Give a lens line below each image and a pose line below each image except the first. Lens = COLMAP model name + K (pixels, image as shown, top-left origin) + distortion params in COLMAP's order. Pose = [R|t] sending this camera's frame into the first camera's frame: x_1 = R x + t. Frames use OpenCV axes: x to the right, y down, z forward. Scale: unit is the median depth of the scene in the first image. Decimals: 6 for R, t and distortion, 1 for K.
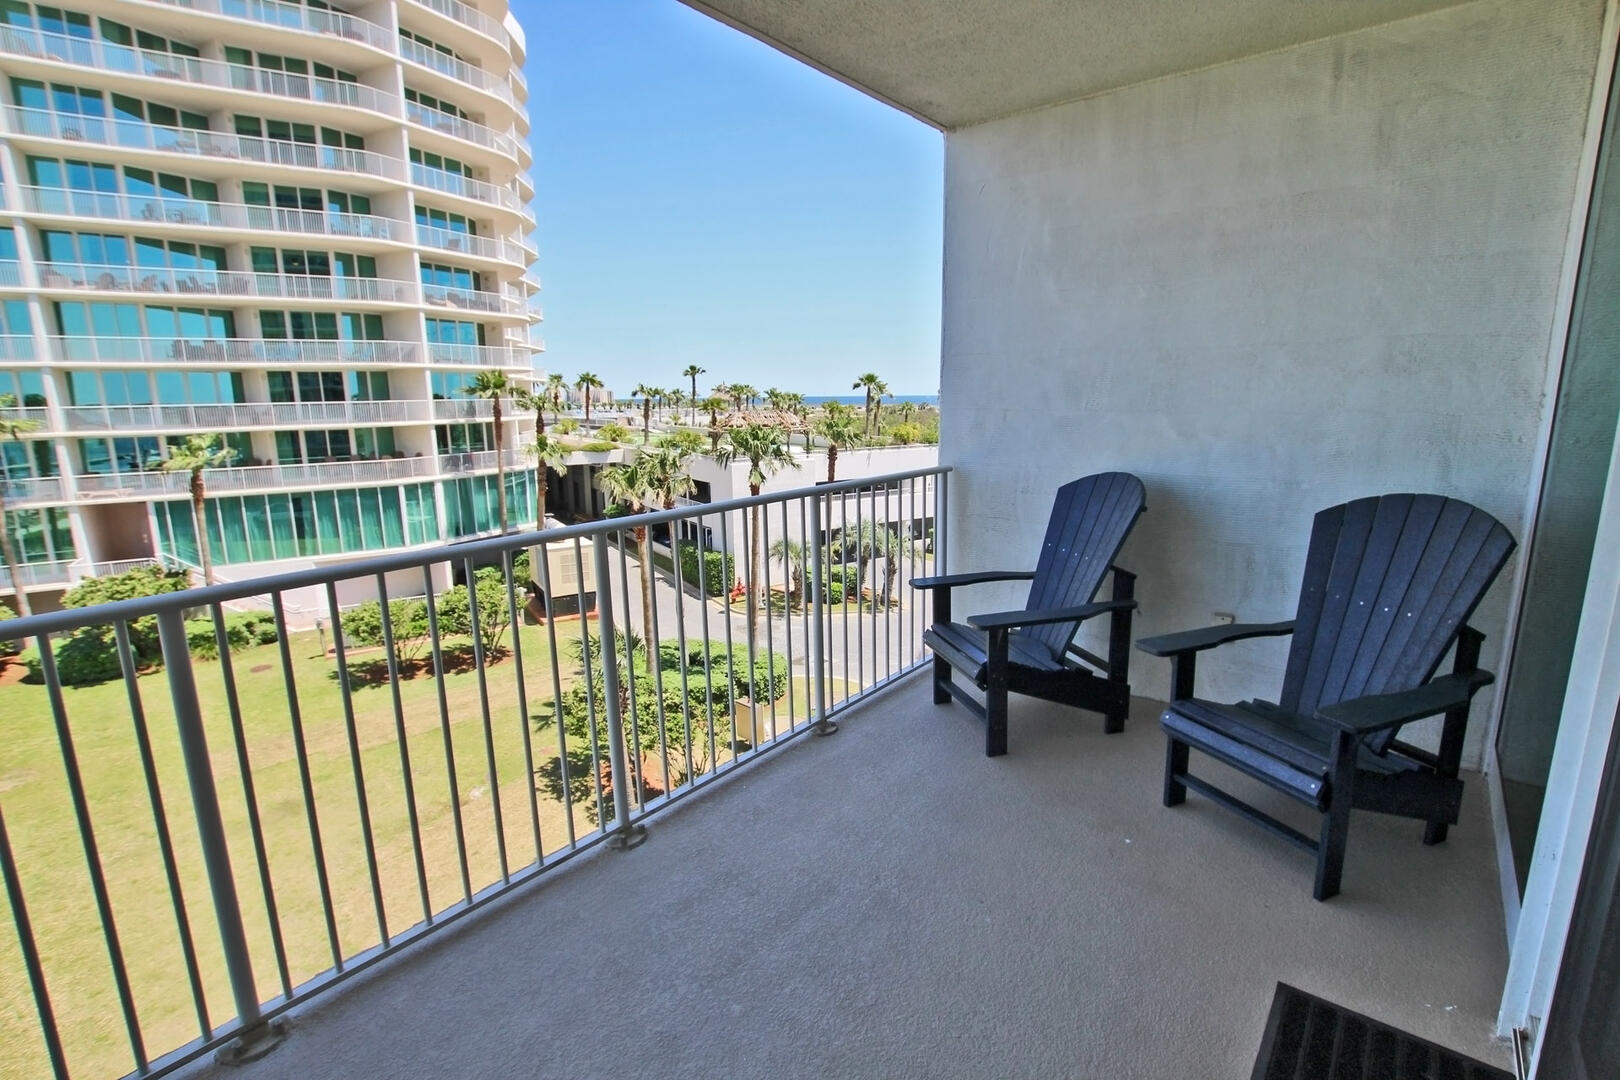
lens RADIAL K [[751.3, 0, 820.0], [0, 751.3, 542.9], [0, 0, 1]] dist [-0.033047, 0.003963]
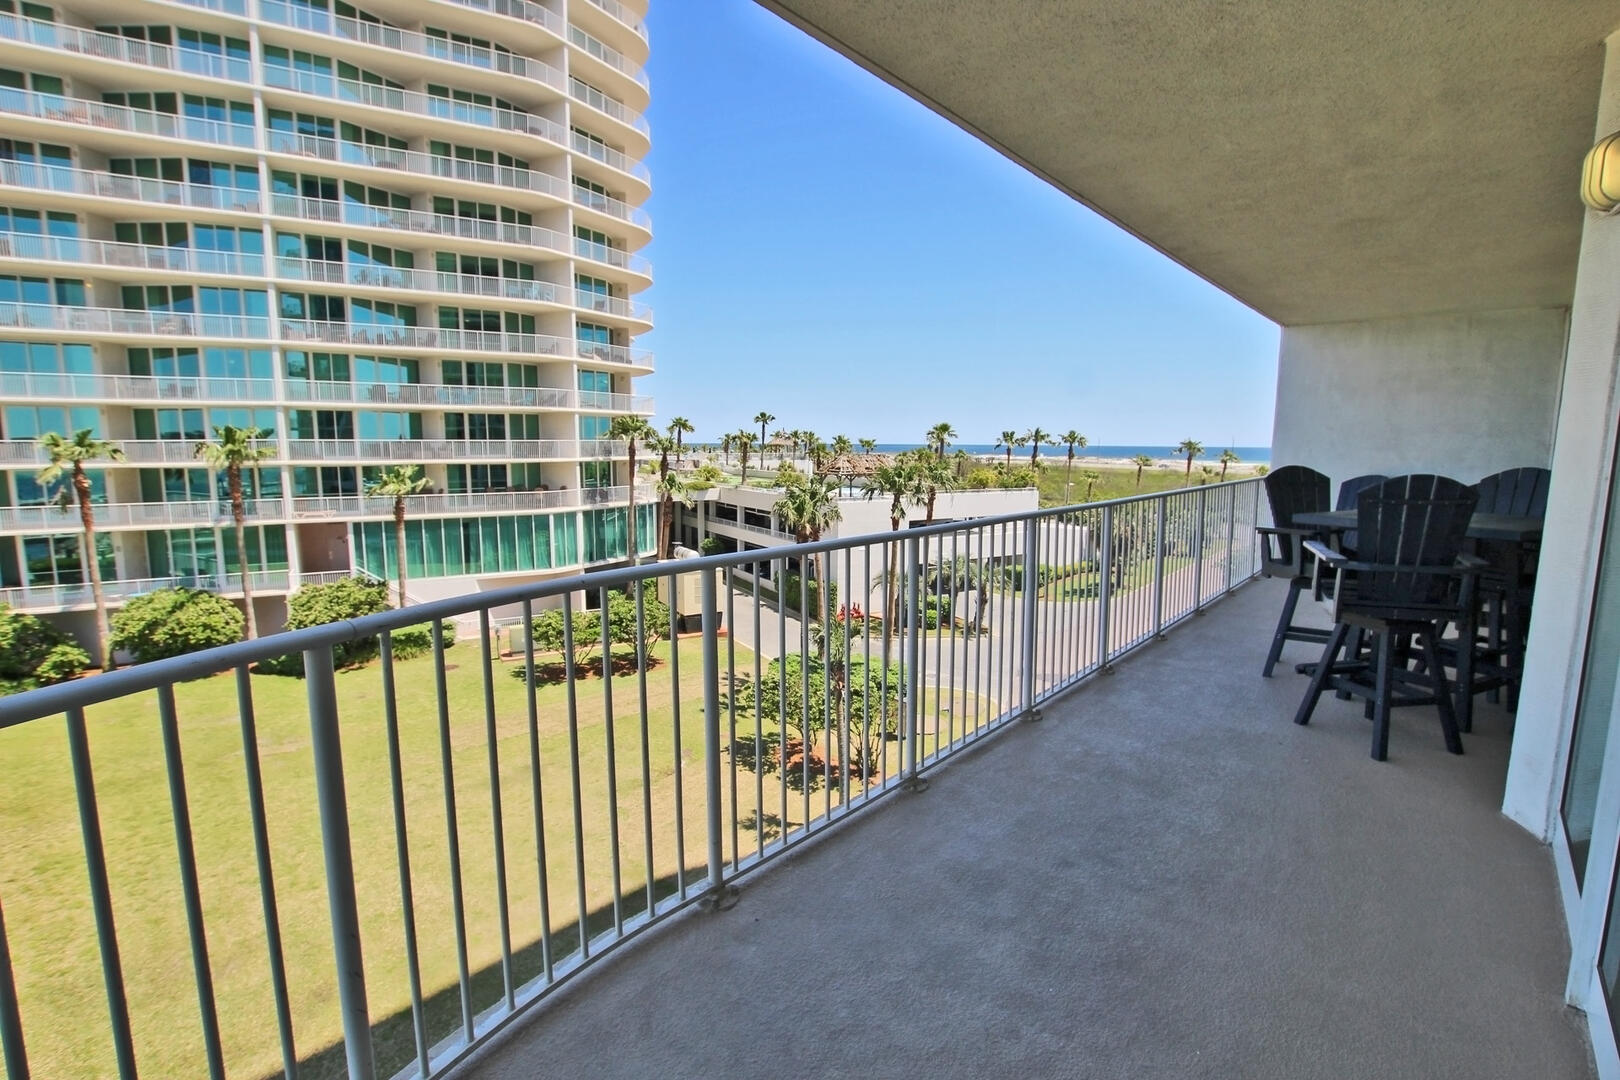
lens RADIAL K [[751.3, 0, 818.7], [0, 751.3, 544.2], [0, 0, 1]] dist [-0.033047, 0.003963]
pose [[0.998899, 0.020684, -0.042112, -0.111635], [-0.023139, 0.998010, -0.058662, 0.026840], [0.040815, 0.059571, 0.997389, -0.124567]]
